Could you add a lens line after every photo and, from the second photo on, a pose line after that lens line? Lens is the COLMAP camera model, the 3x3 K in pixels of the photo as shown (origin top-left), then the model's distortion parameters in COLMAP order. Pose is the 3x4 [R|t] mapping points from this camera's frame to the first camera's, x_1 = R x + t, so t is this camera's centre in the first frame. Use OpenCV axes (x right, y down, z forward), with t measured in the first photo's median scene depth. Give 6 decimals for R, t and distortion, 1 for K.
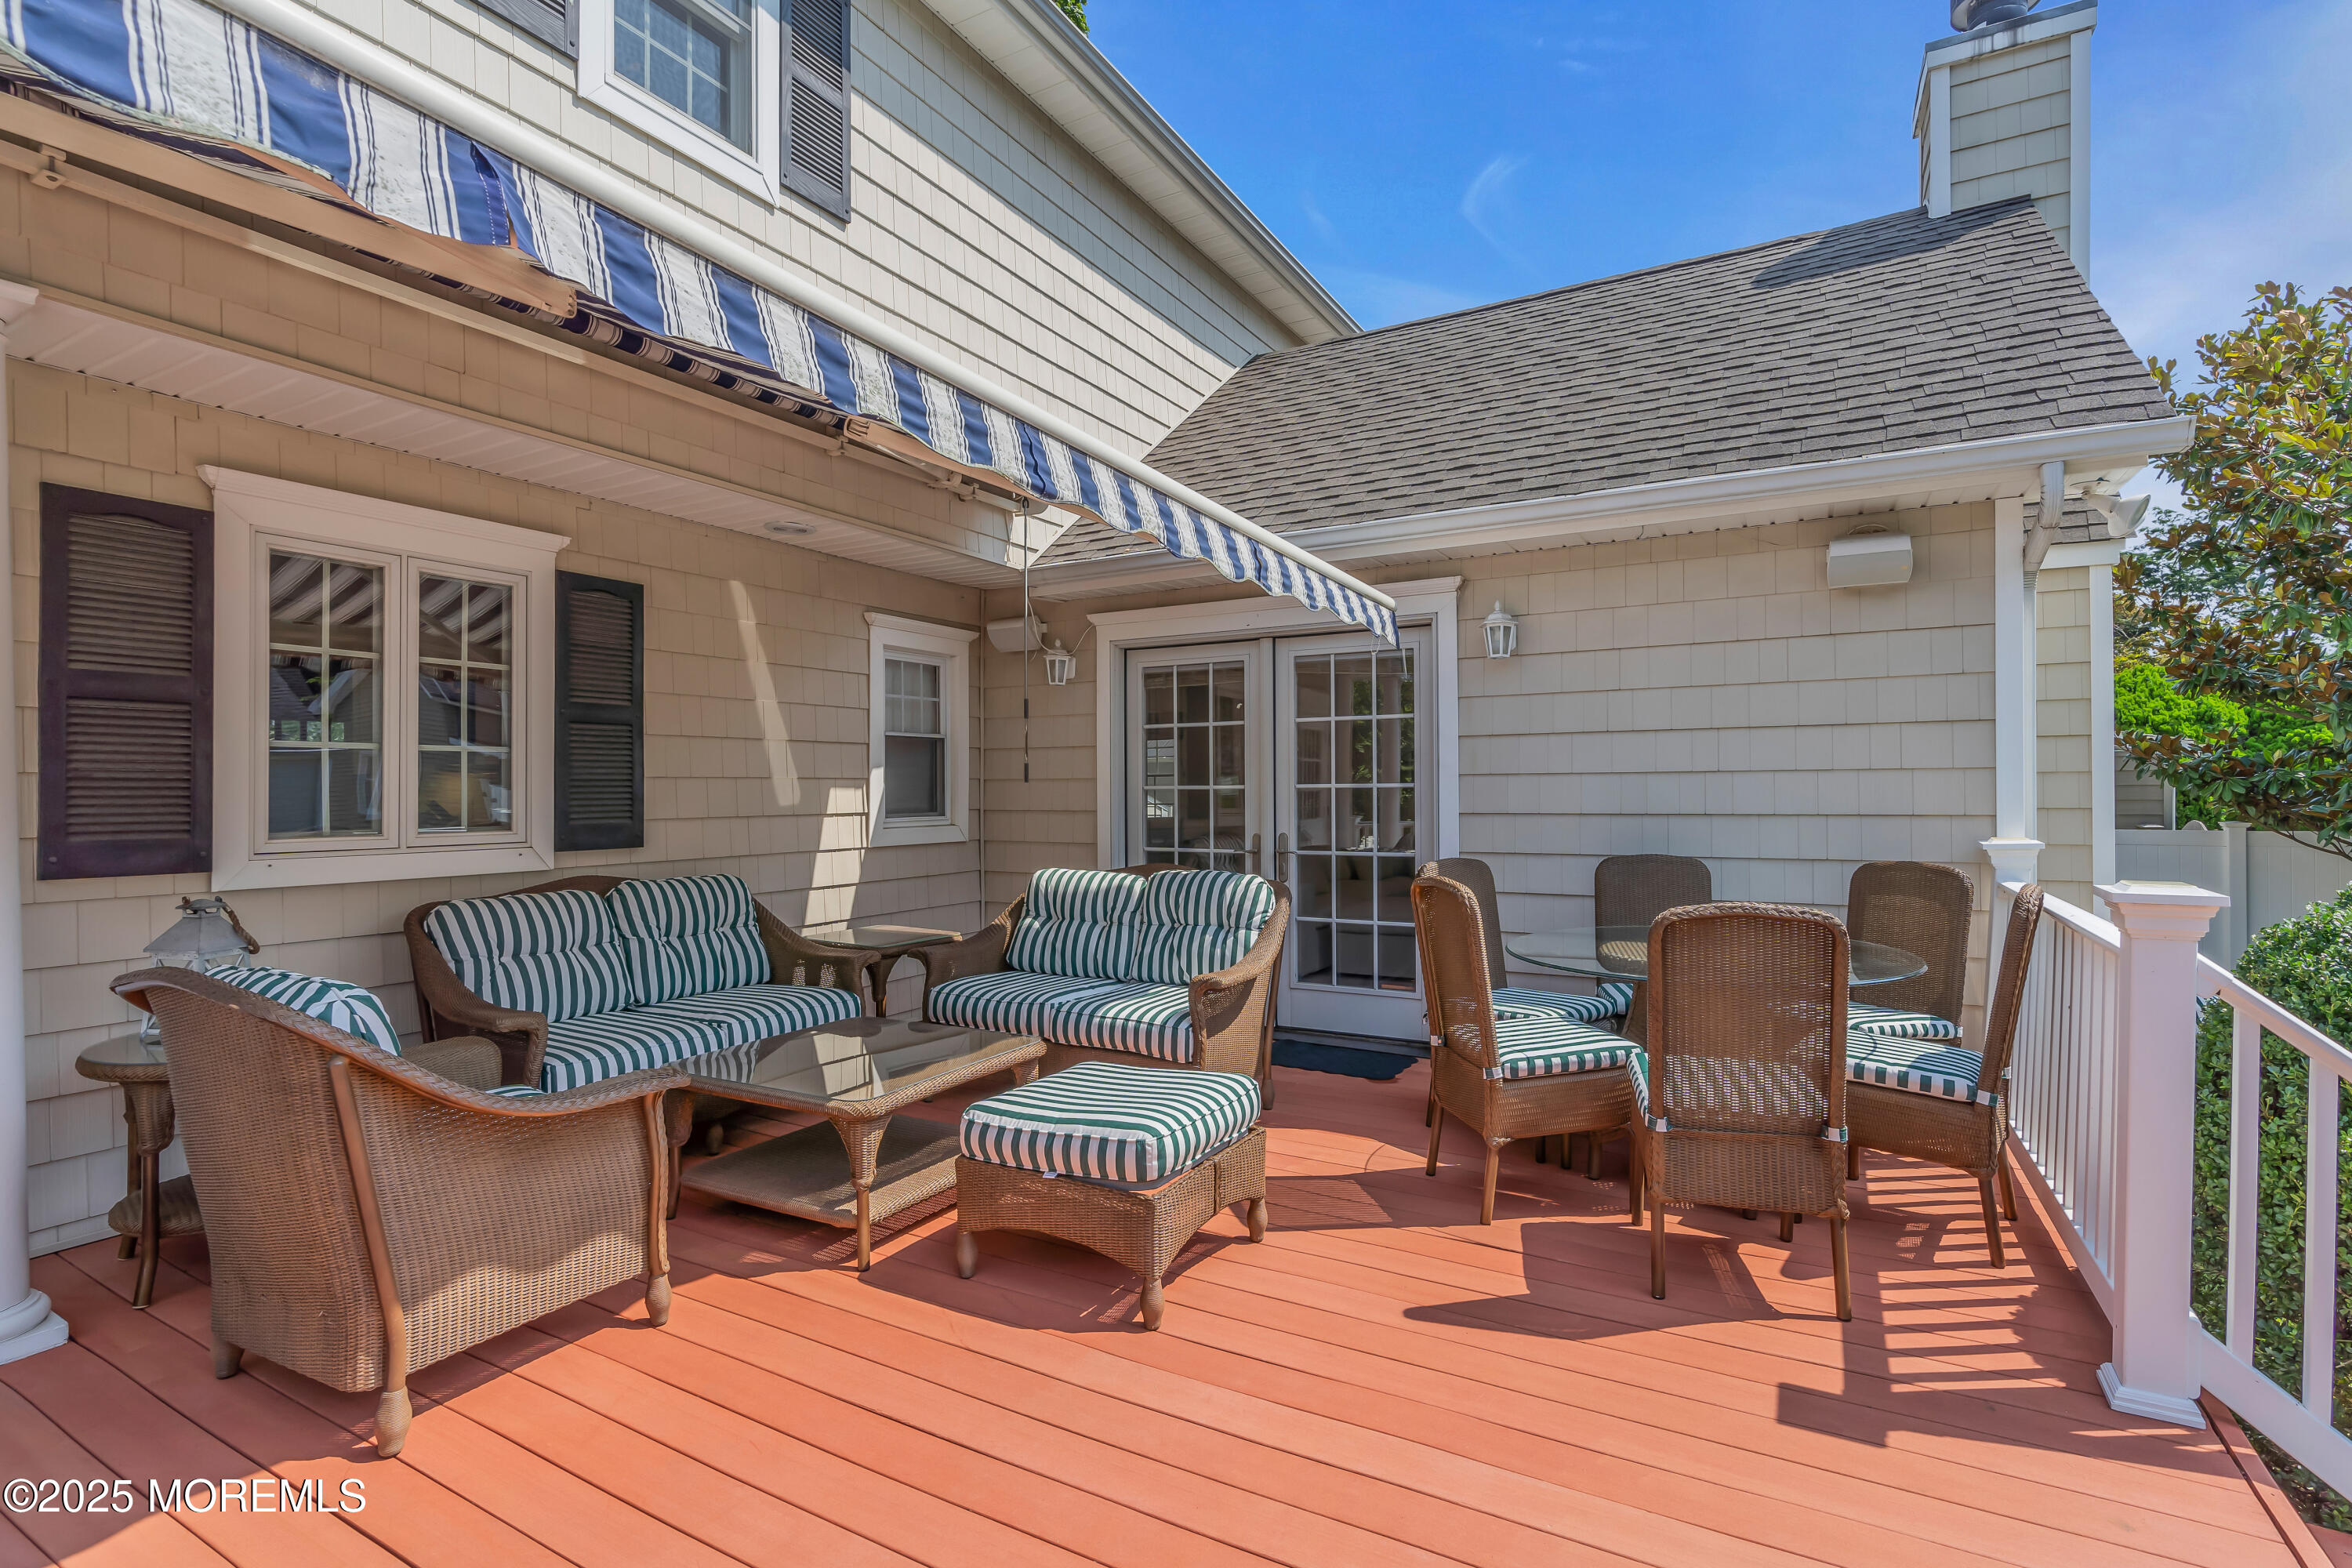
lens RADIAL K [[1096.3, 0, 1176.0], [0, 1096.3, 784.0], [0, 0, 1]] dist [0.014041, -0.000184]
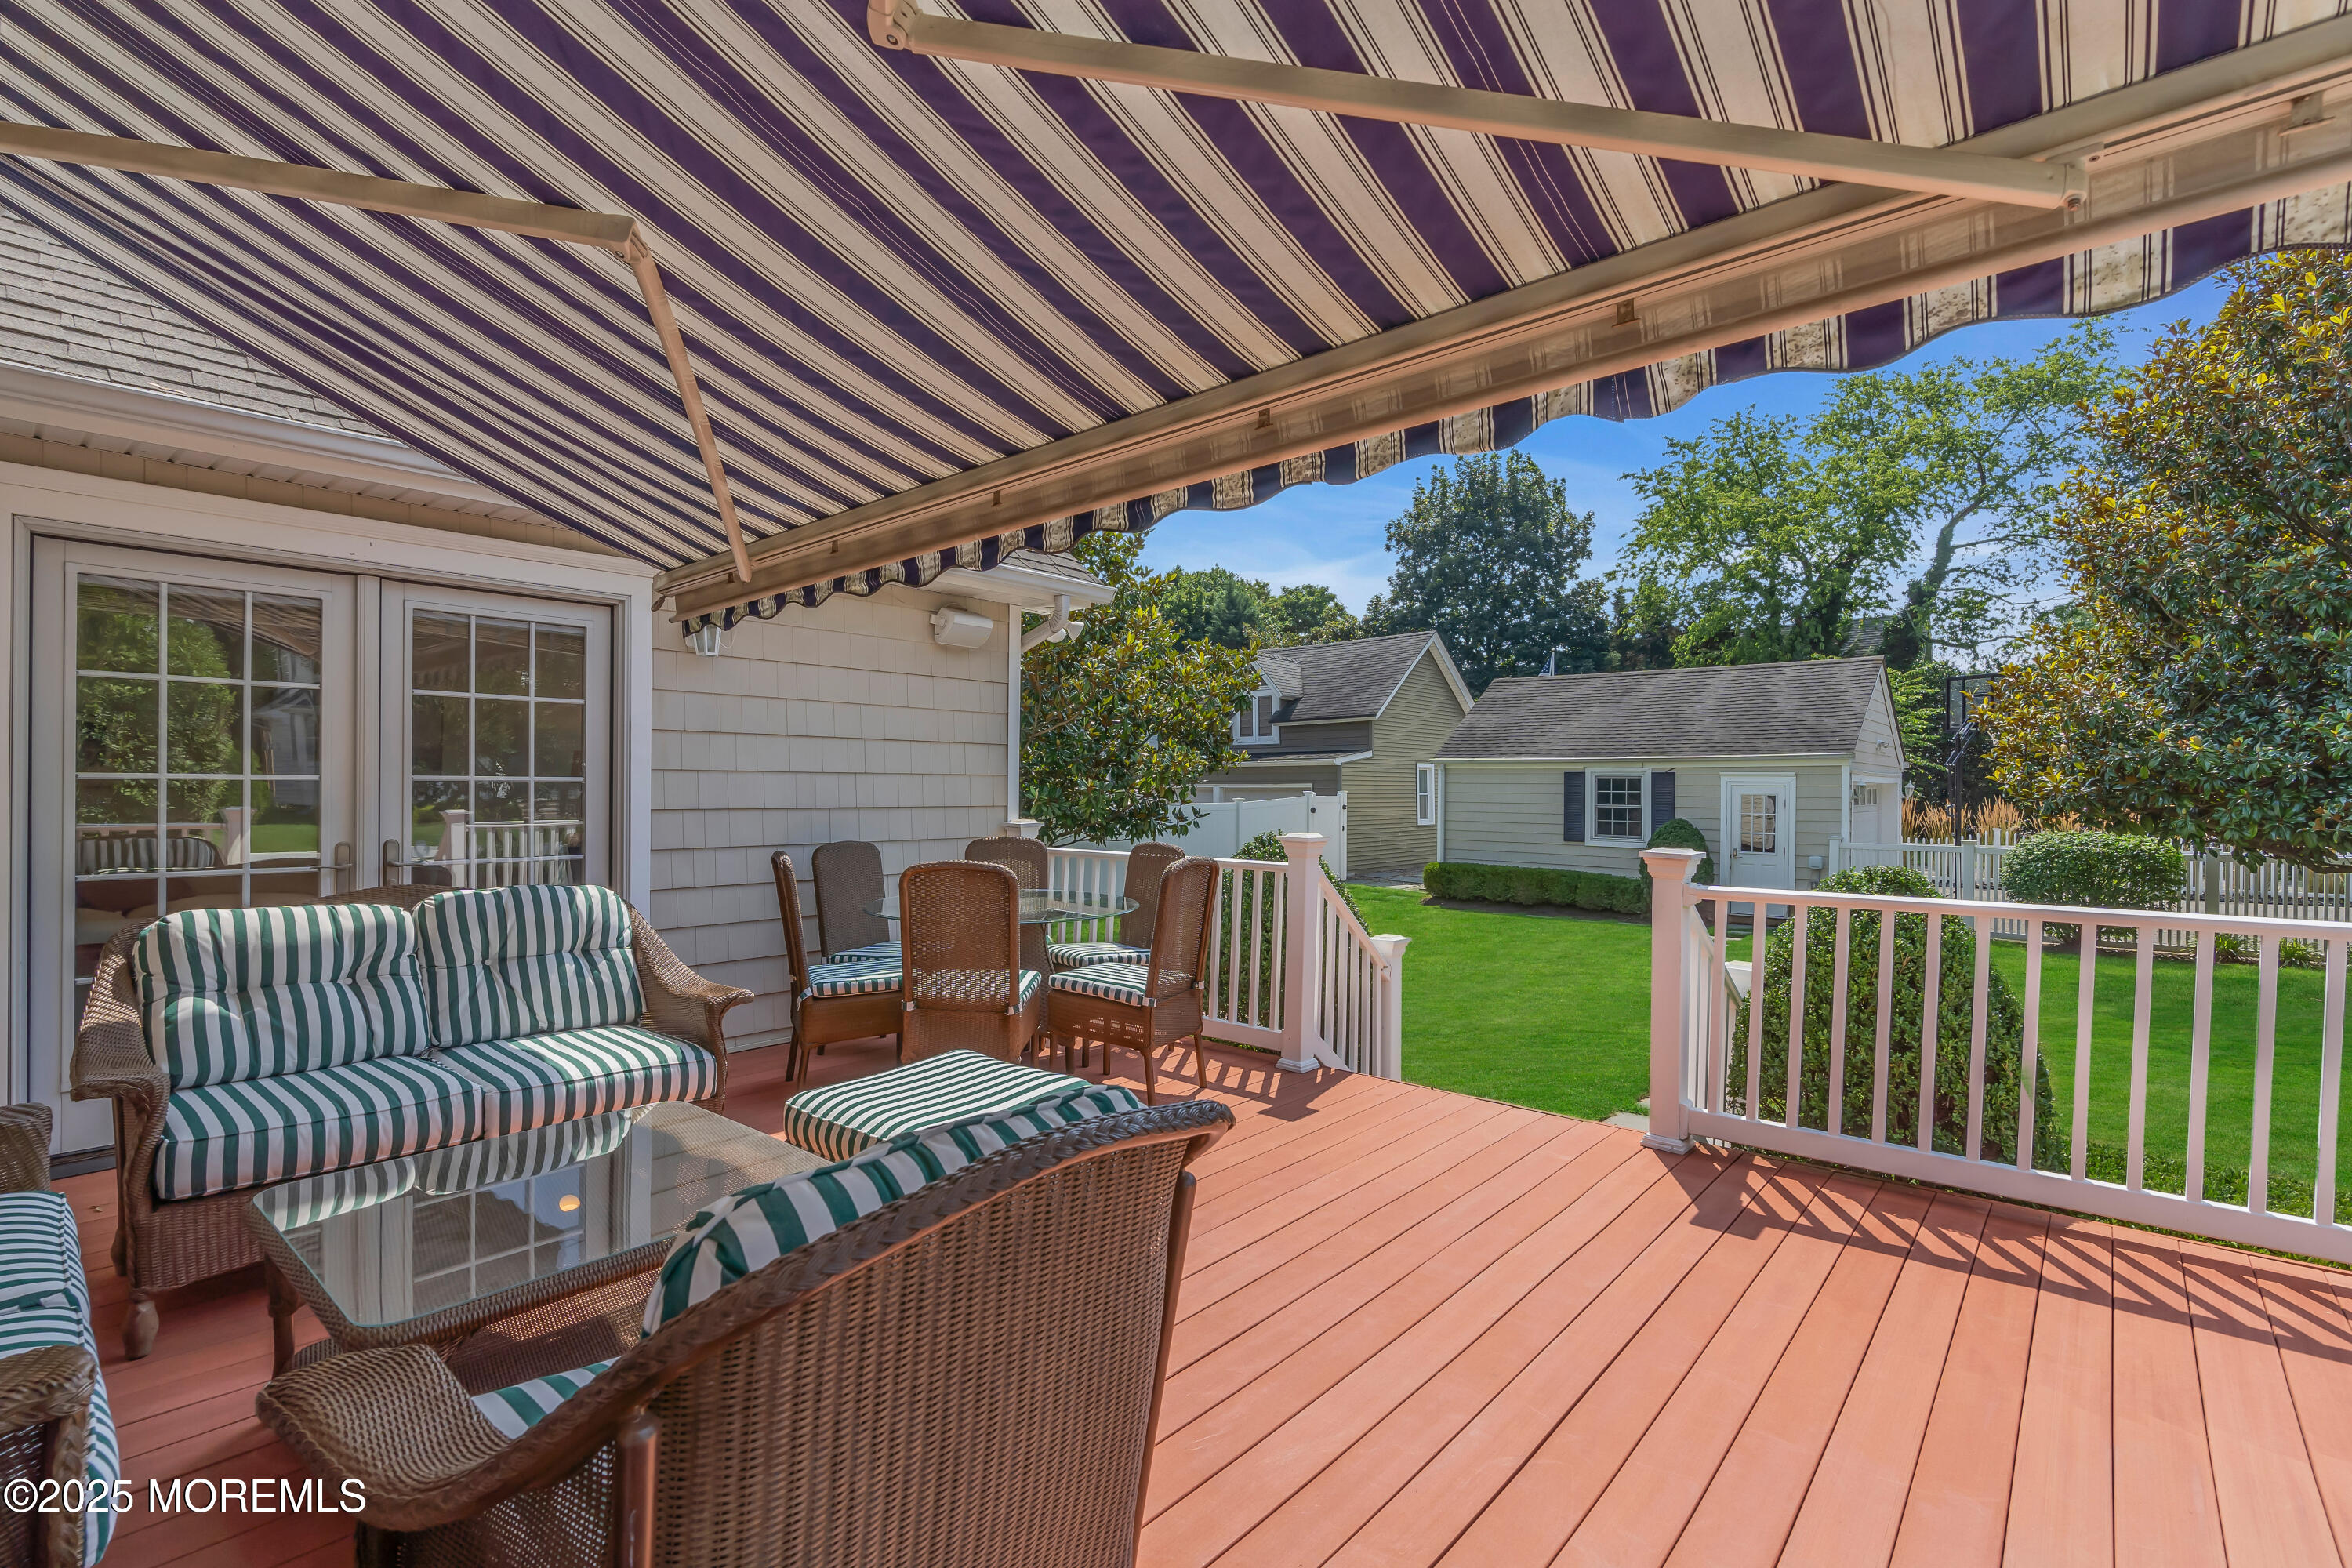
lens RADIAL K [[1074.8, 0, 1183.4], [0, 1074.8, 793.2], [0, 0, 1]] dist [-0.003005, 0.001321]
pose [[0.203608, 0.002218, 0.979050, -0.643002], [-0.013178, 0.999913, 0.000476, 0.006200], [-0.978964, -0.012998, 0.203619, 0.400459]]
